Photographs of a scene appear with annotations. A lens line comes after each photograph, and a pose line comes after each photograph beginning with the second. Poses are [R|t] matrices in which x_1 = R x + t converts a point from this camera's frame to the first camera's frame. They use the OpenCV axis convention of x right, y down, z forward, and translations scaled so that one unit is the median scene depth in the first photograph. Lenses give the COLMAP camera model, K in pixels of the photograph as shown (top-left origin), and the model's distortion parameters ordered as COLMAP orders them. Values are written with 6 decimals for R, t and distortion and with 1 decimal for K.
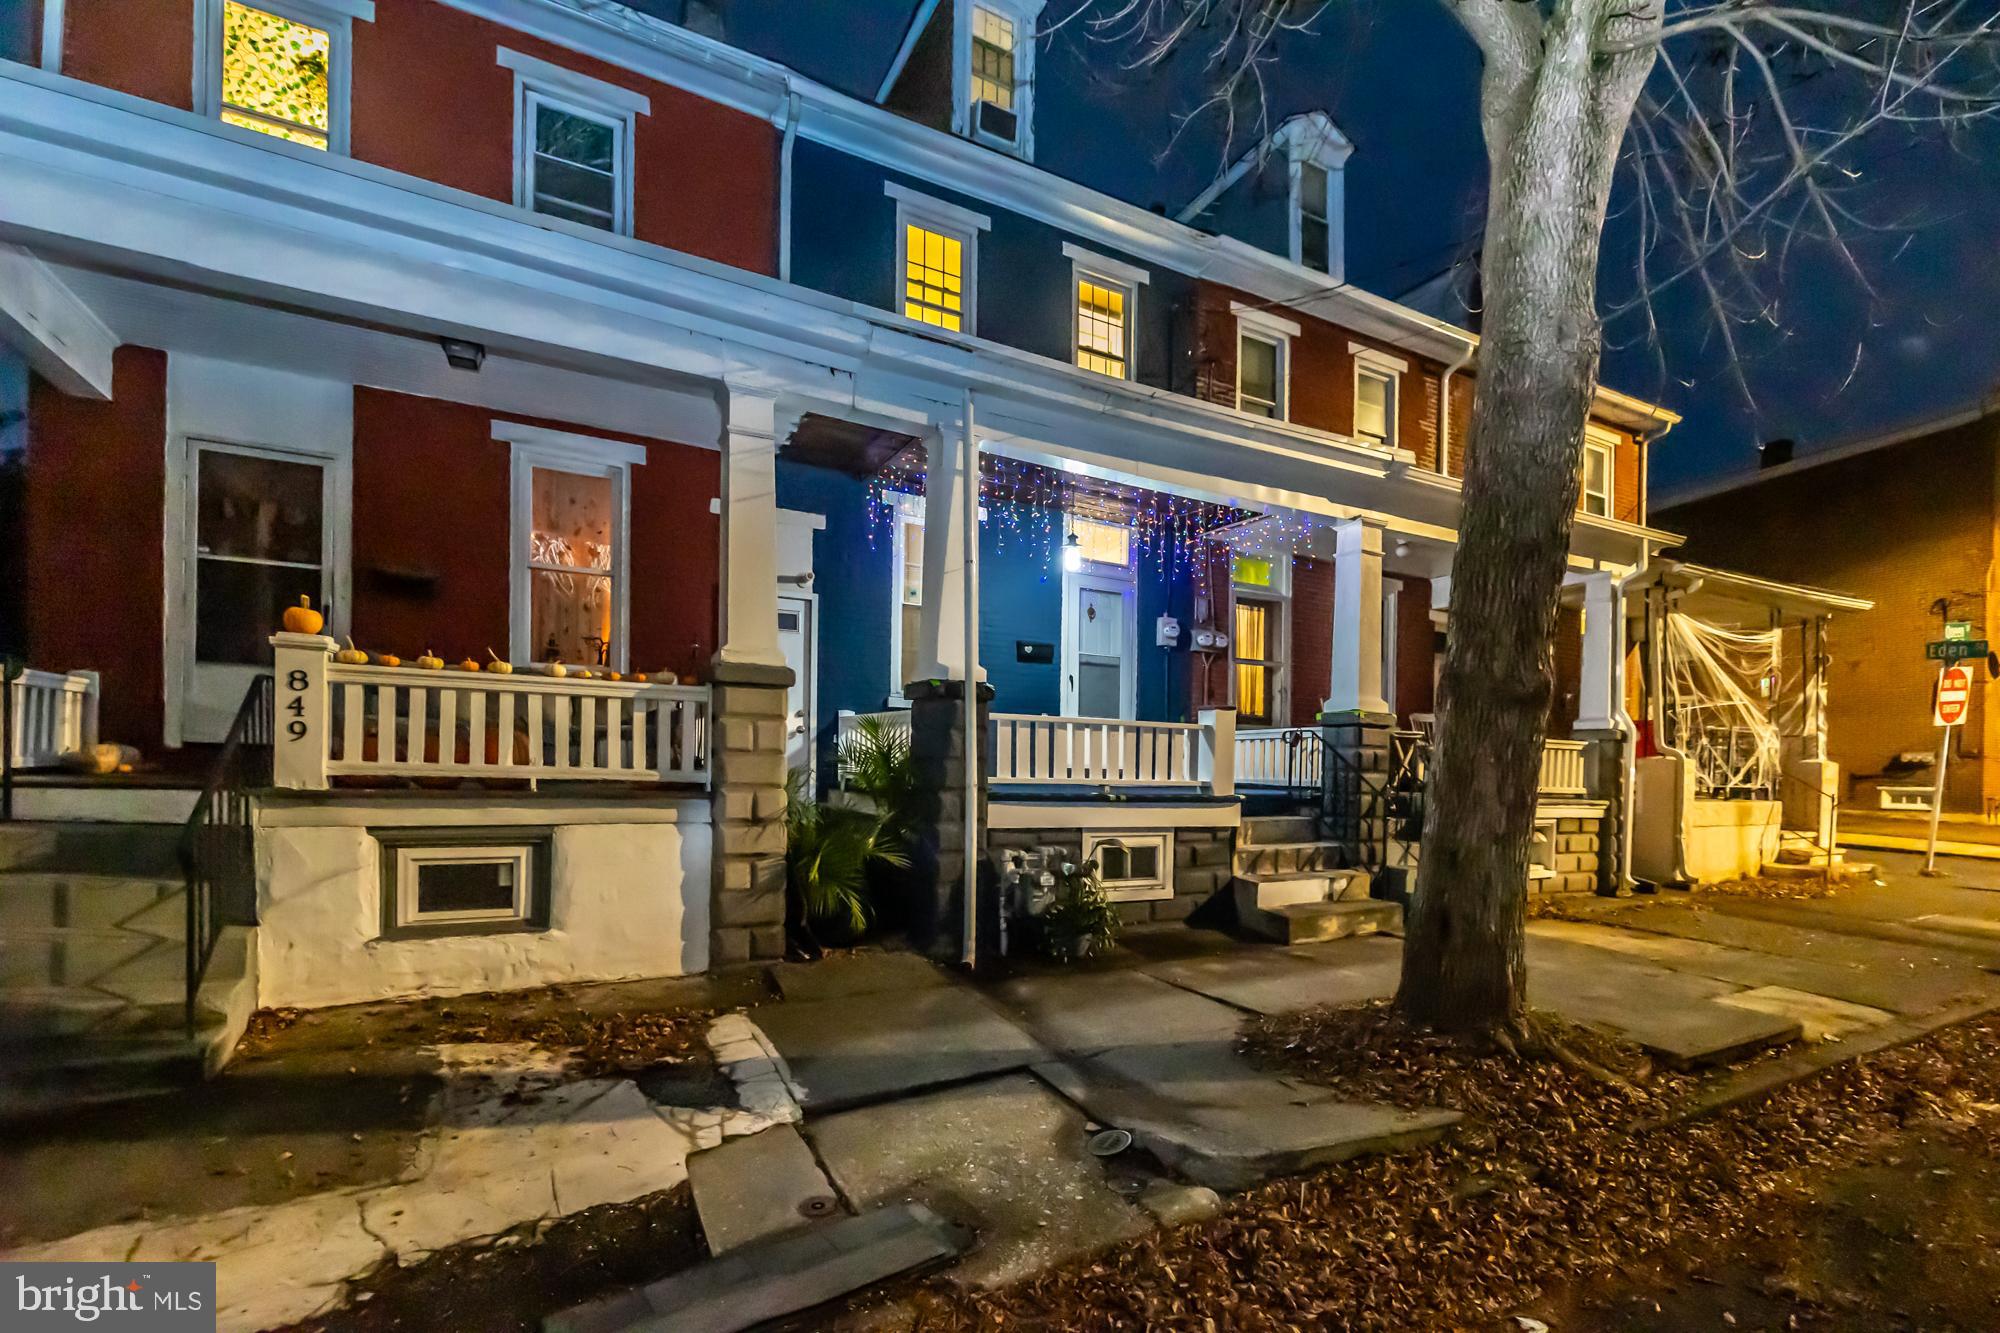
lens RADIAL K [[888.4, 0, 934.6], [0, 888.4, 764.2], [0, 0, 1]] dist [-0.000334, 0.000023]
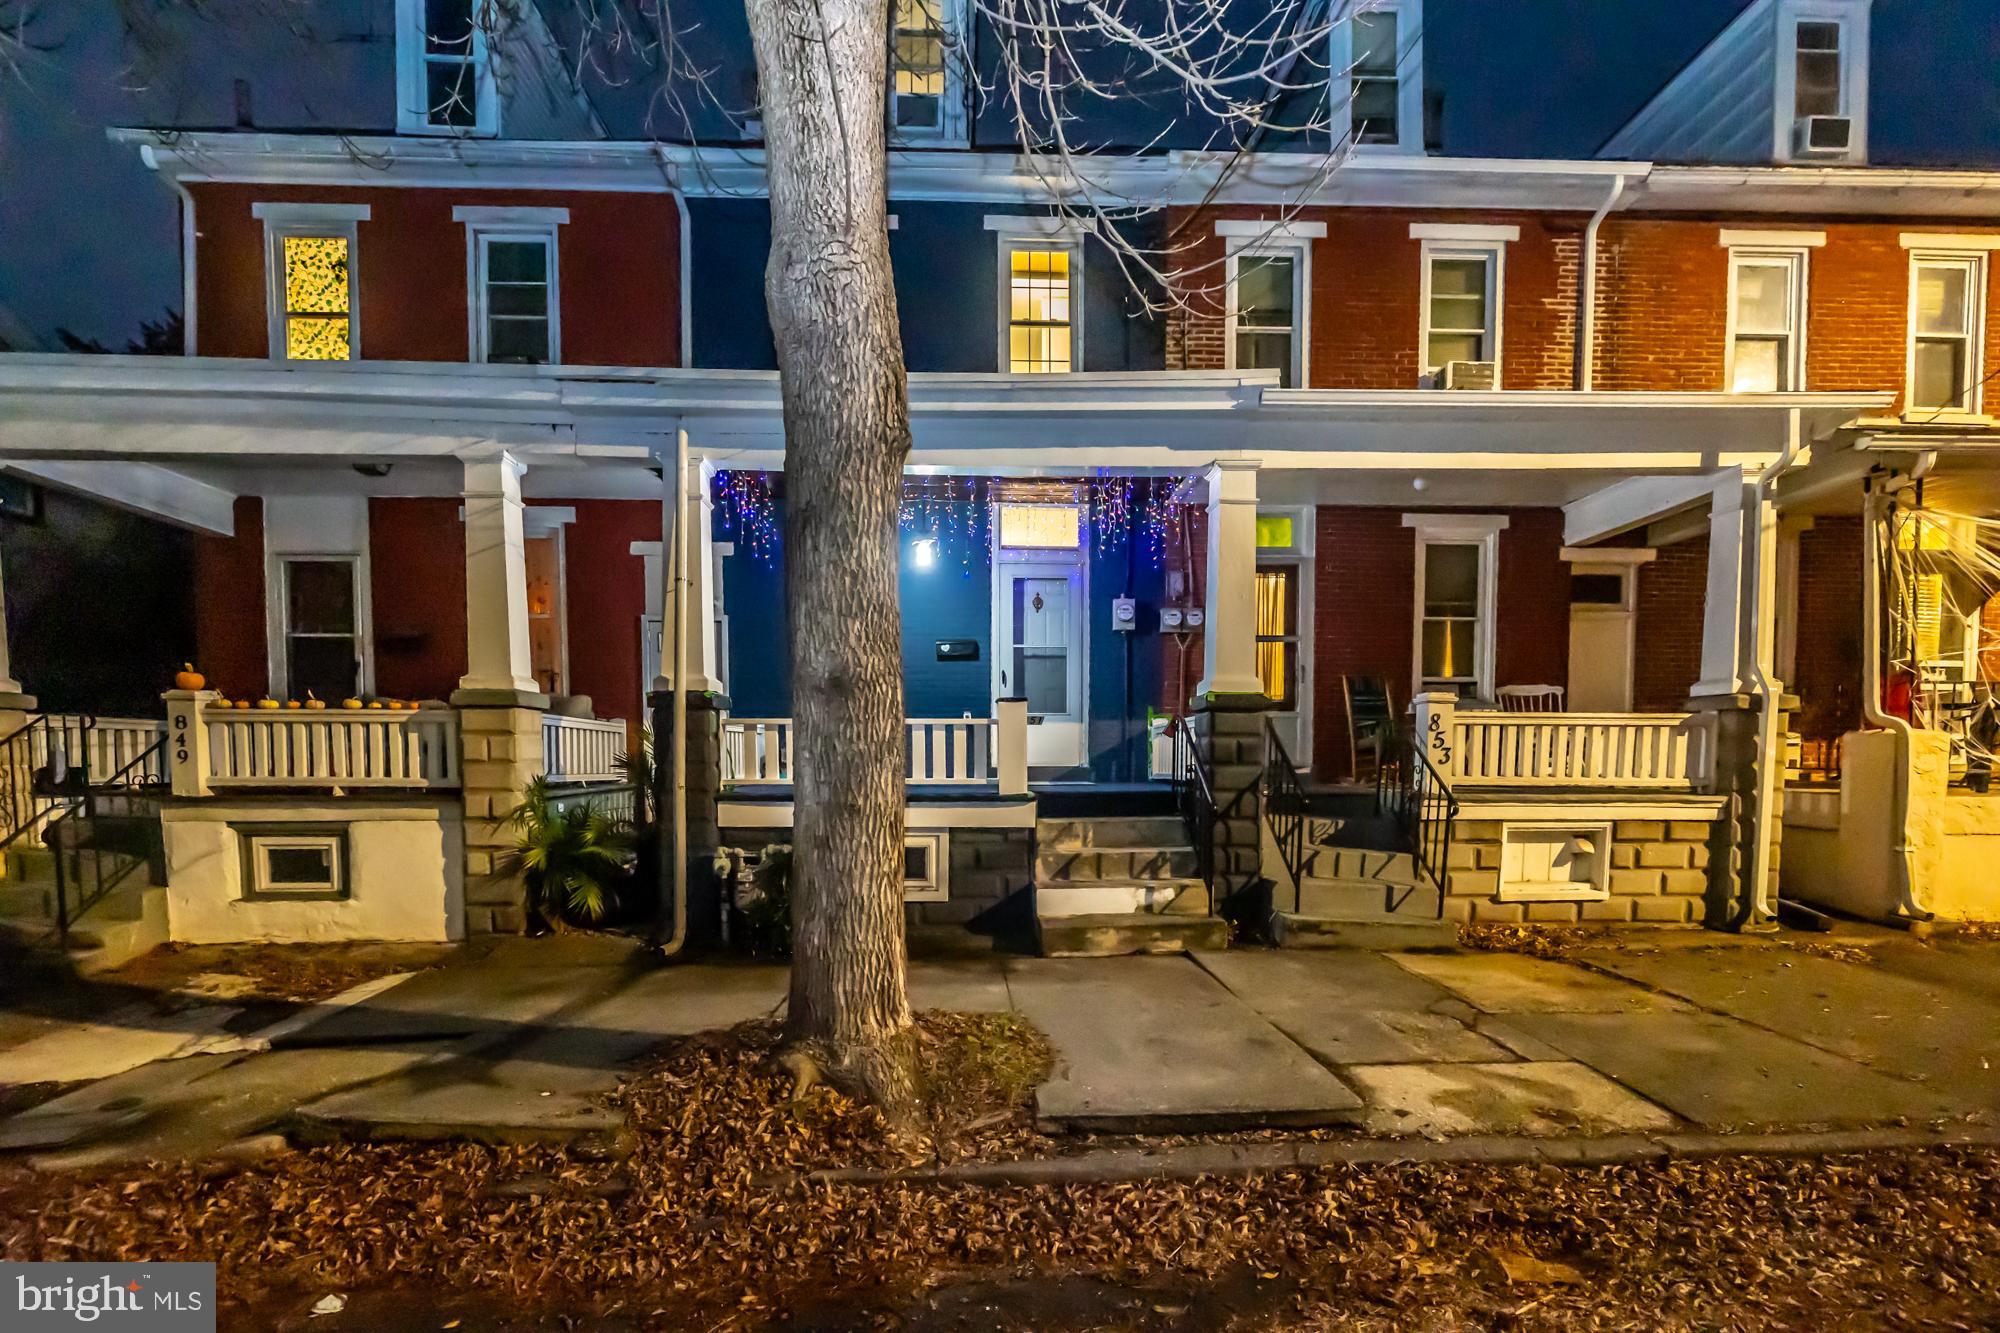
lens RADIAL K [[865.0, 0, 958.6], [0, 865.0, 798.4], [0, 0, 1]] dist [0.000113, 0.000011]
pose [[0.902986, -0.005840, -0.429630, 0.674799], [0.022545, 0.999174, 0.033802, 0.007998], [0.429077, -0.040209, 0.902372, 0.161007]]
